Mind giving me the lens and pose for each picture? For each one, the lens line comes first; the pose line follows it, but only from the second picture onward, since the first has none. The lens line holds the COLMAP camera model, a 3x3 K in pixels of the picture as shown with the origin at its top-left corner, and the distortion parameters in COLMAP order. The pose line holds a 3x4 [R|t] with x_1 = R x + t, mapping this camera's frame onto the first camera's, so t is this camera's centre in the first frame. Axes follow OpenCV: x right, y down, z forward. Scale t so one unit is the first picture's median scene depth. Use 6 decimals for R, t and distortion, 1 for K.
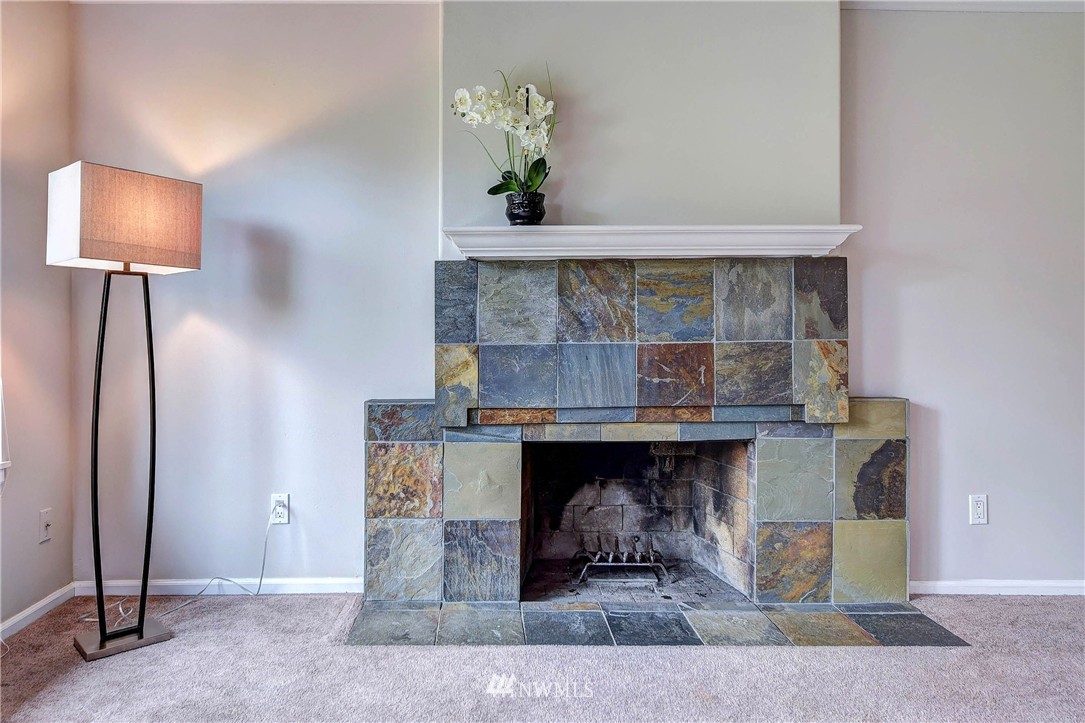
lens RADIAL K [[748.4, 0, 542.5], [0, 748.4, 336.9], [0, 0, 1]] dist [-0.001093, 0.001820]
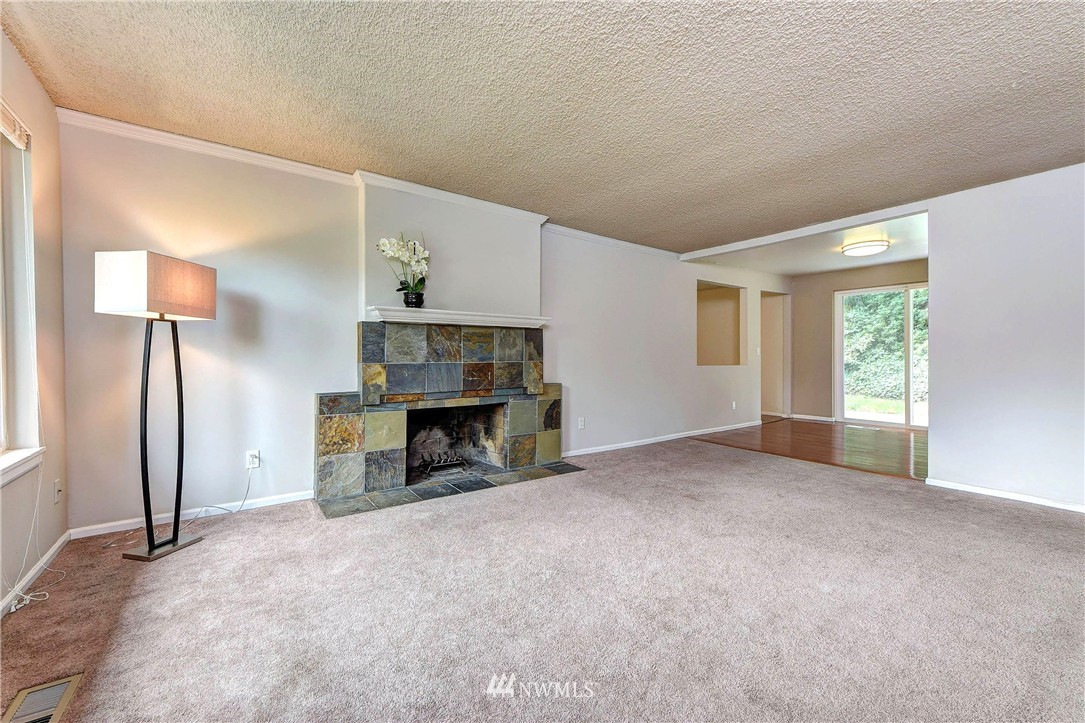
lens RADIAL K [[435.5, 0, 542.5], [0, 435.5, 361.5], [0, 0, 1]] dist [-0.000753, -0.000165]
pose [[0.831992, -0.002835, 0.554780, -0.396346], [-0.005278, 0.999901, 0.013026, -0.013289], [-0.554762, -0.013766, 0.831895, -0.225611]]
